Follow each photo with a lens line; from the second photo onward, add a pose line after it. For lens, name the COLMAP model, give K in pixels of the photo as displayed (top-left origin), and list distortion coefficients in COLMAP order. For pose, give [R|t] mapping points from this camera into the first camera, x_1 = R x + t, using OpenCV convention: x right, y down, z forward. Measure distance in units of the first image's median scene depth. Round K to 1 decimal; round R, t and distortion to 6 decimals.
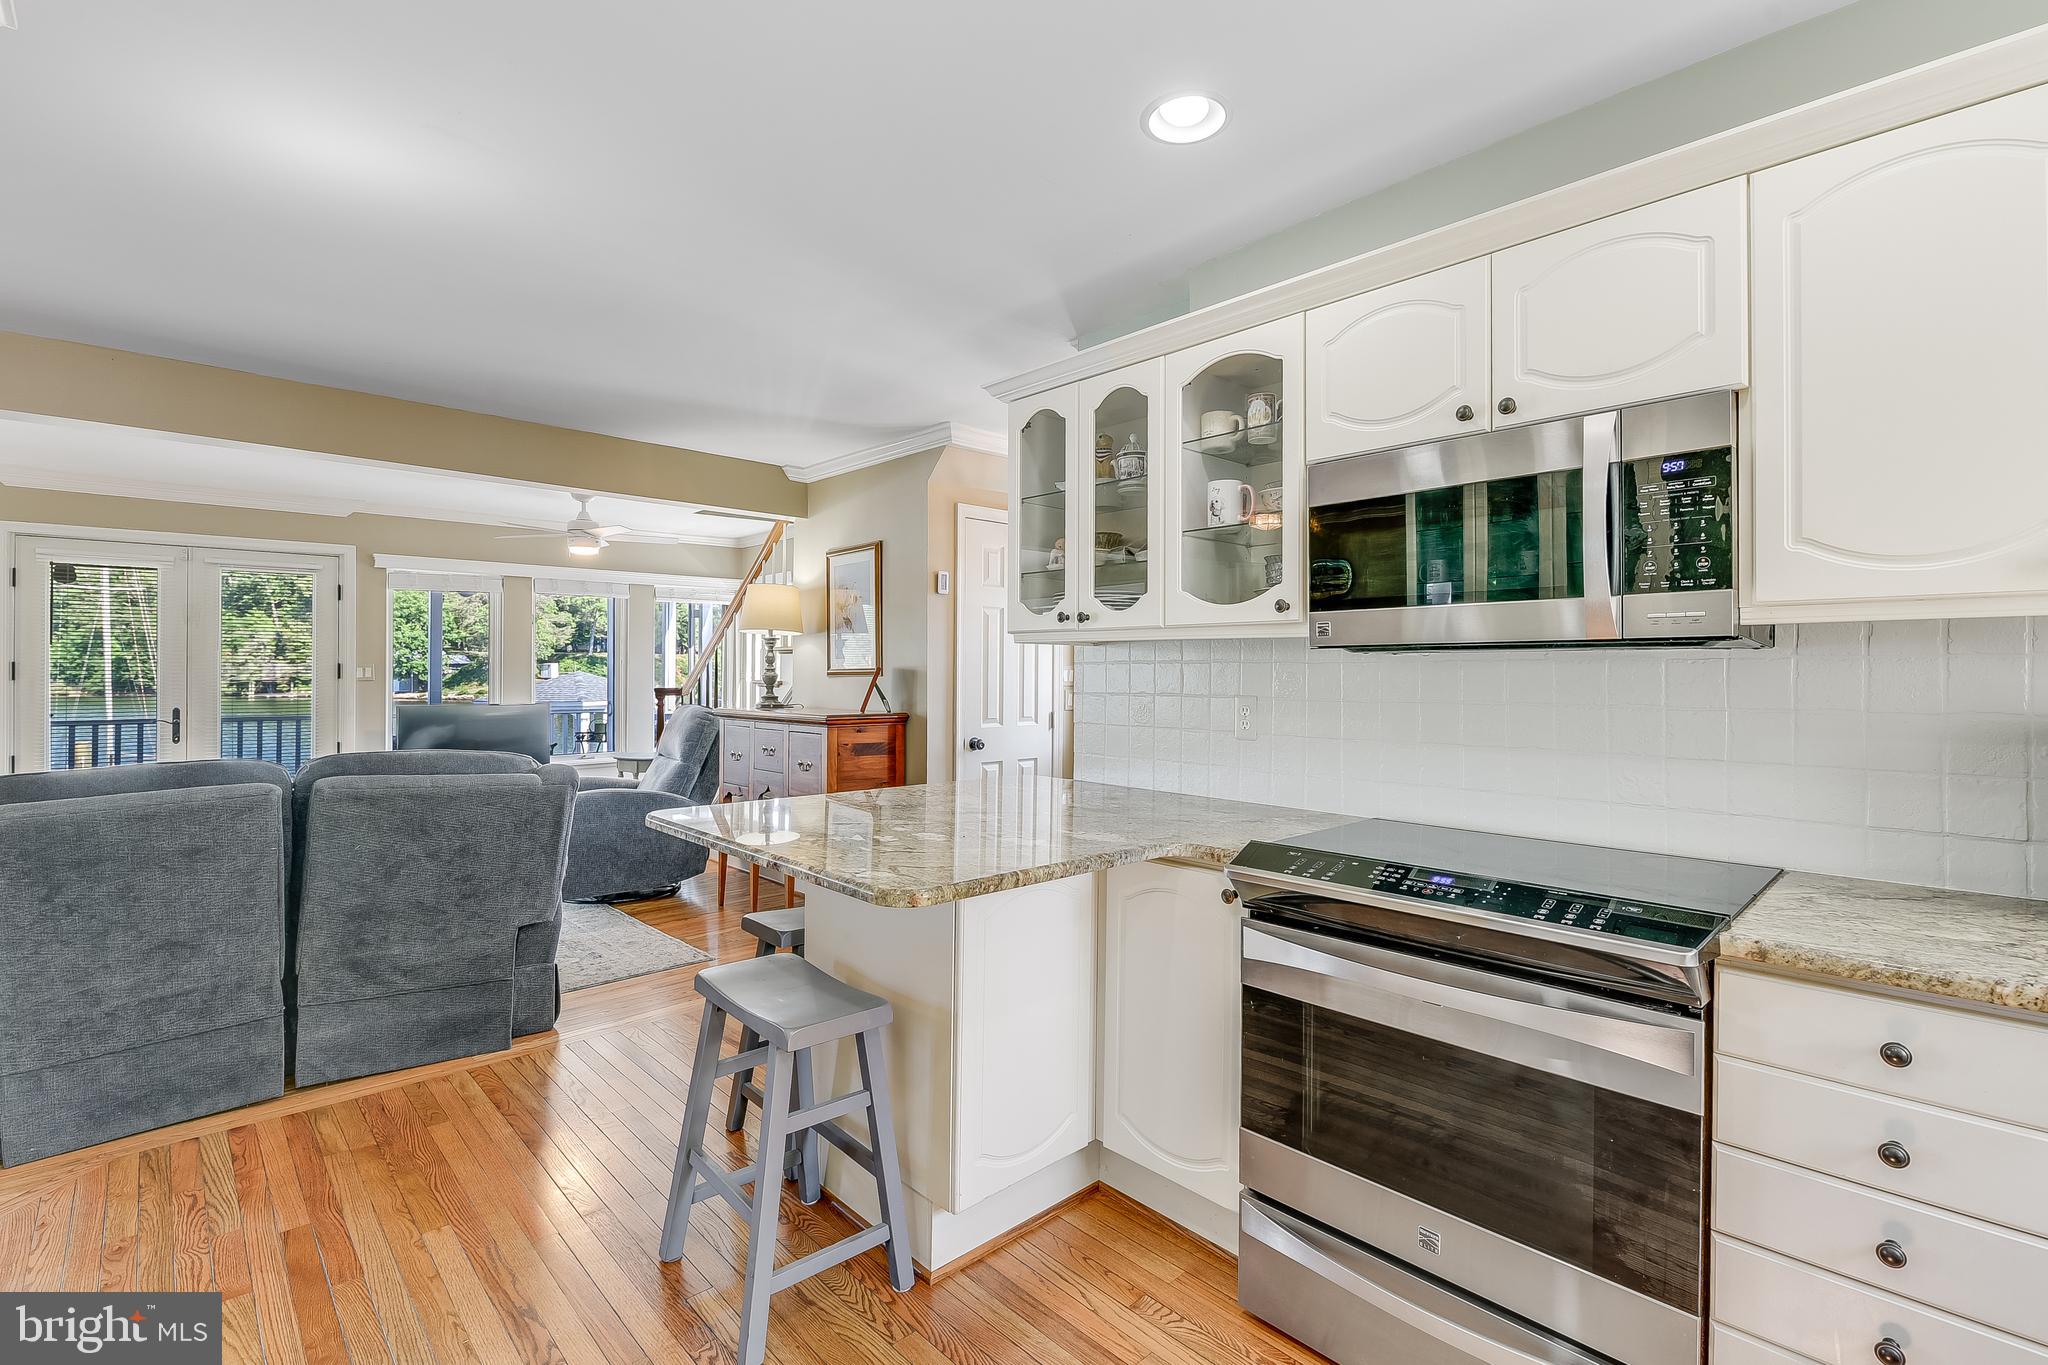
lens RADIAL K [[897.5, 0, 1036.0], [0, 897.5, 669.4], [0, 0, 1]] dist [0.010948, -0.010026]
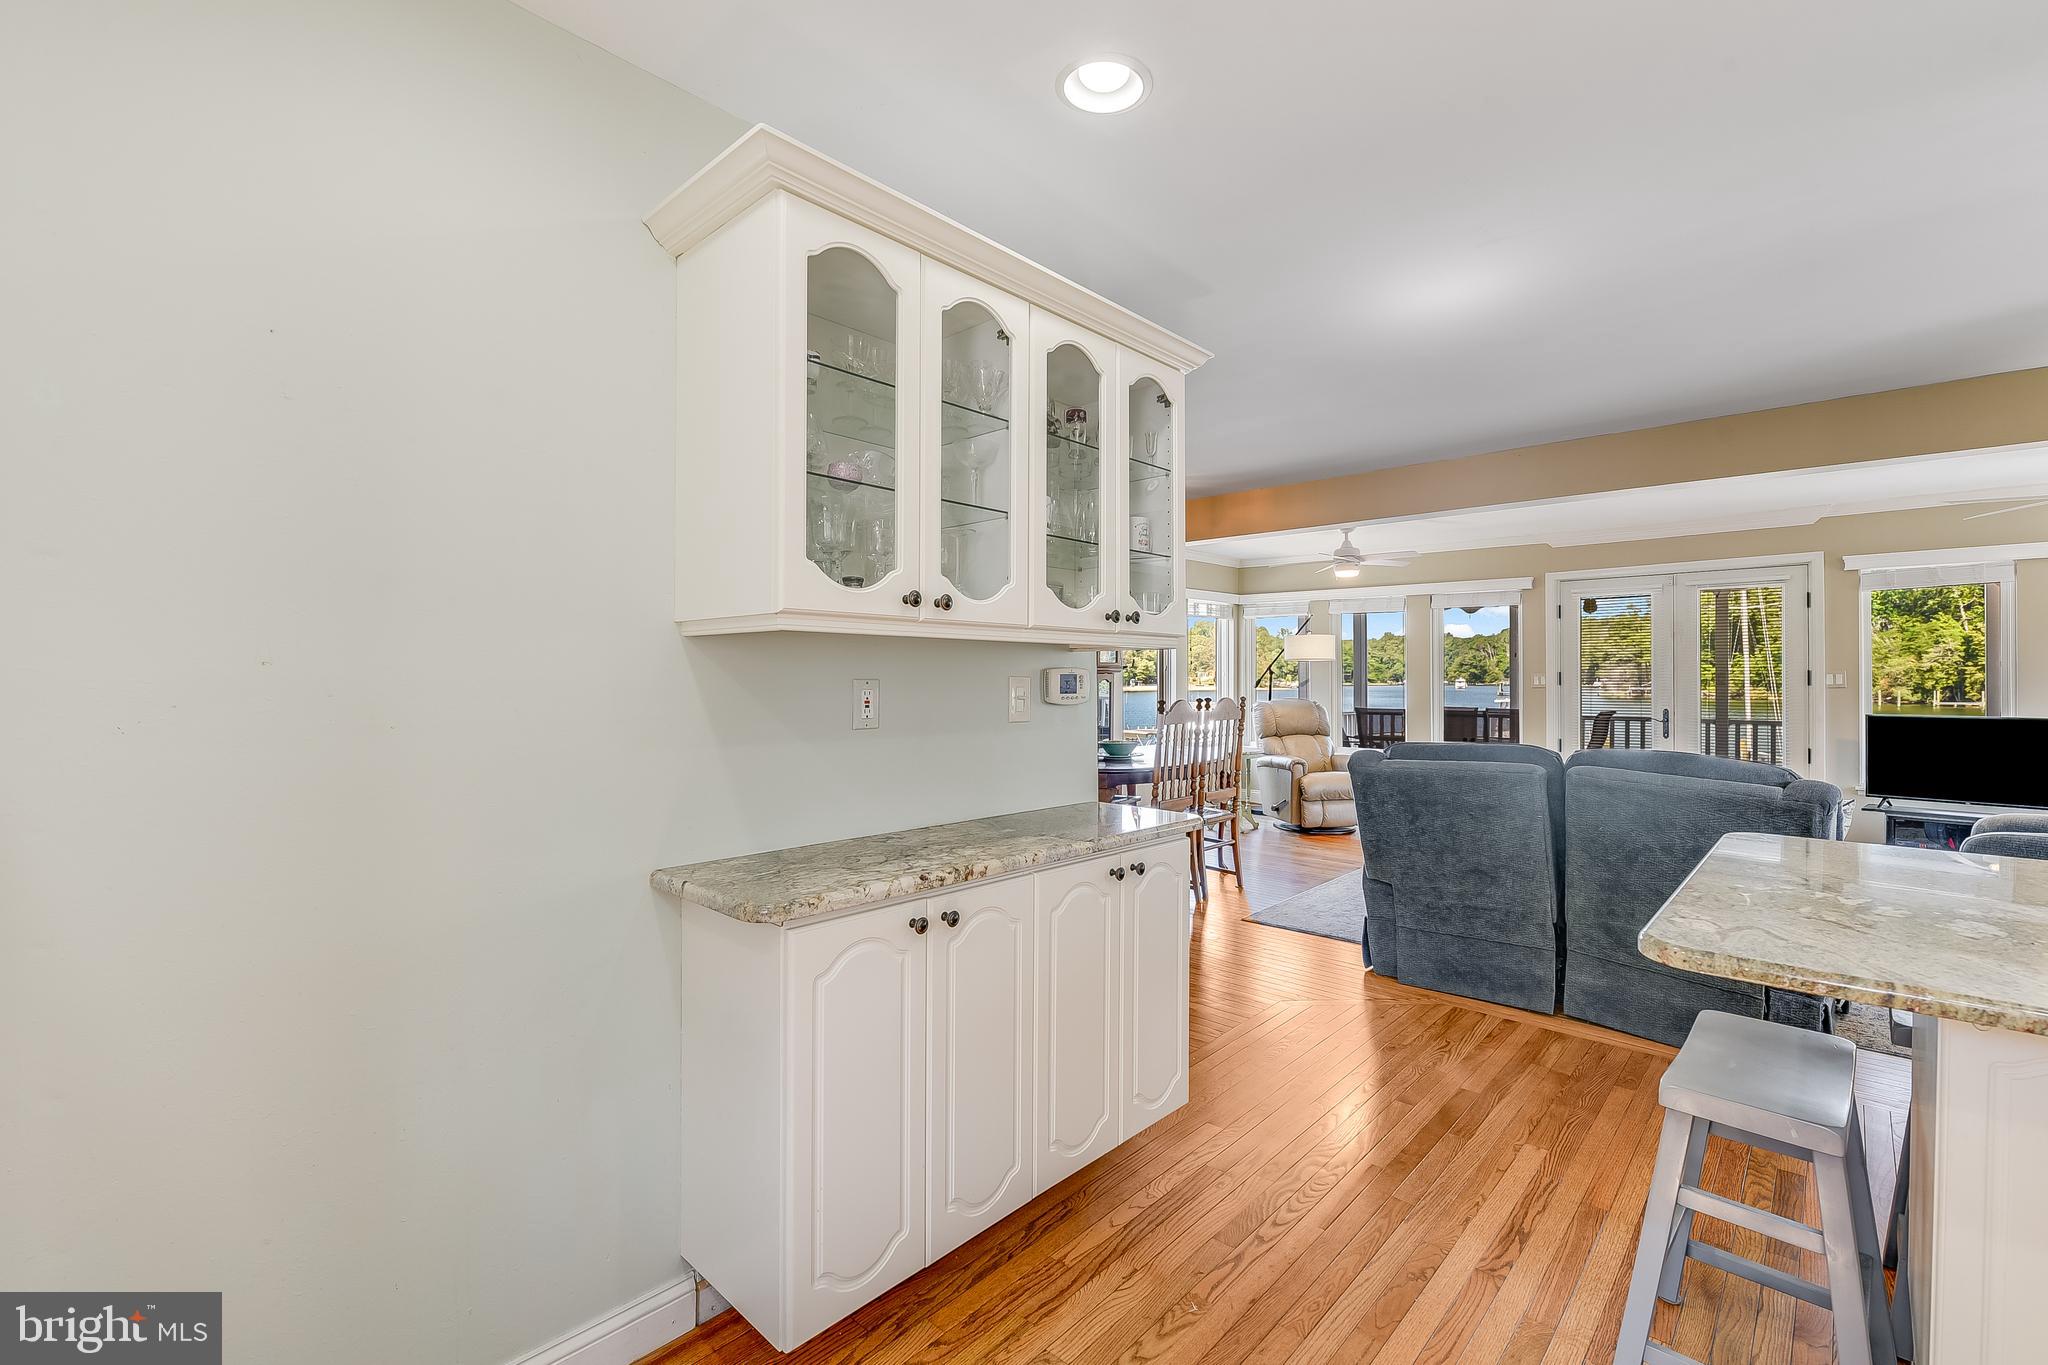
lens RADIAL K [[897.5, 0, 1042.0], [0, 897.5, 668.9], [0, 0, 1]] dist [0.010948, -0.010026]
pose [[0.059270, -0.012269, -0.998167, 0.214667], [0.003337, 0.999921, -0.012092, 0.002053], [0.998236, -0.002615, 0.059306, 0.122026]]
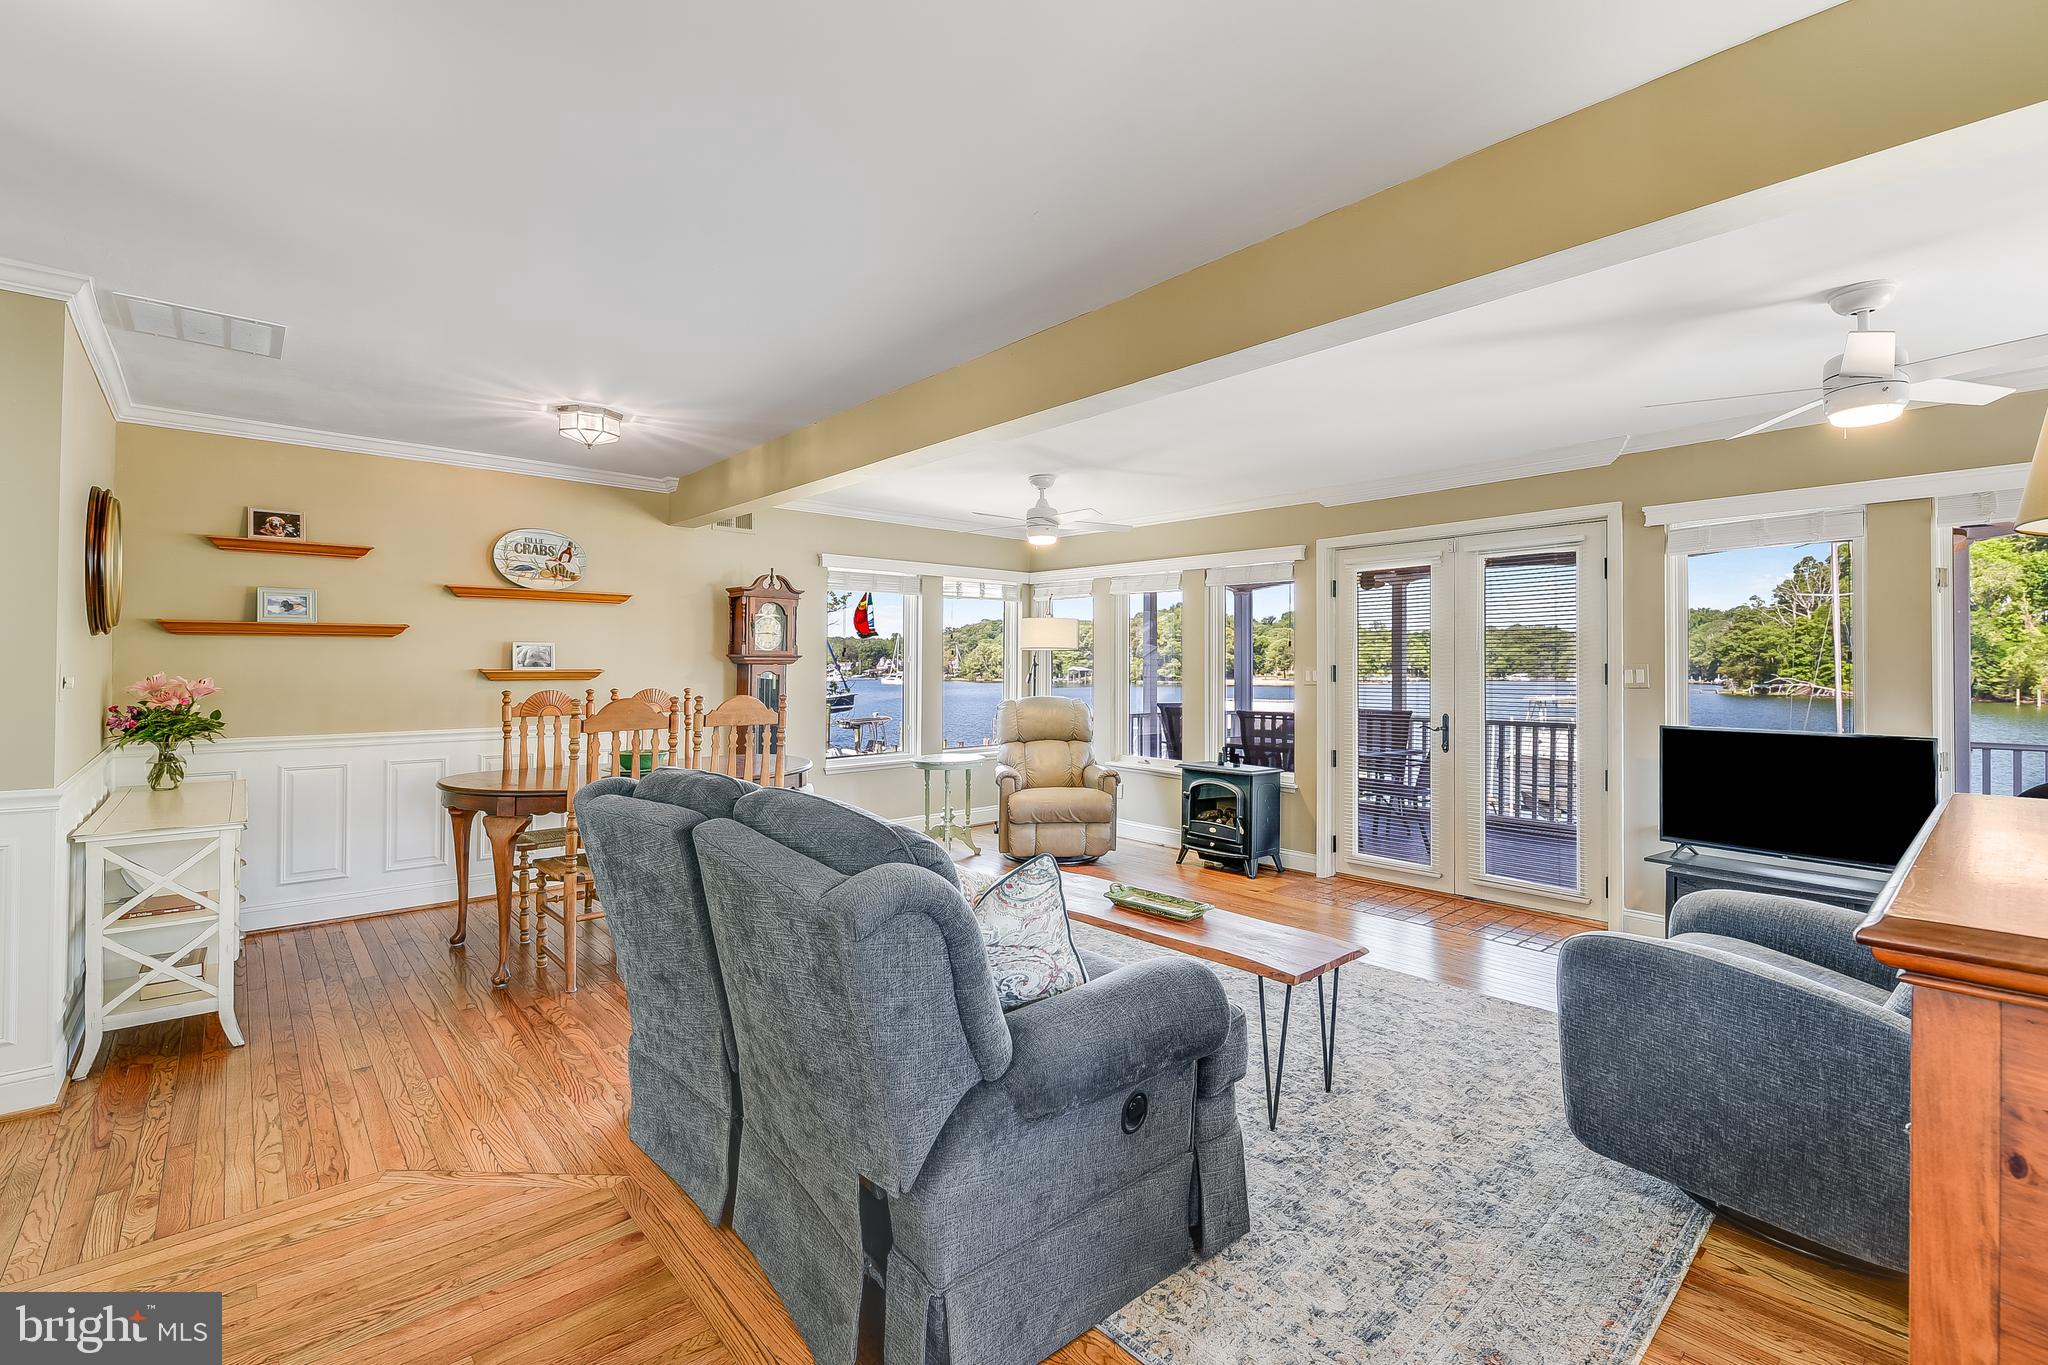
lens RADIAL K [[897.5, 0, 1052.9], [0, 897.5, 656.9], [0, 0, 1]] dist [0.010948, -0.010026]
pose [[-0.035330, -0.017973, -0.999214, -0.034452], [-0.002742, 0.999836, -0.017887, 0.002888], [0.999372, 0.002108, -0.035374, 0.735549]]
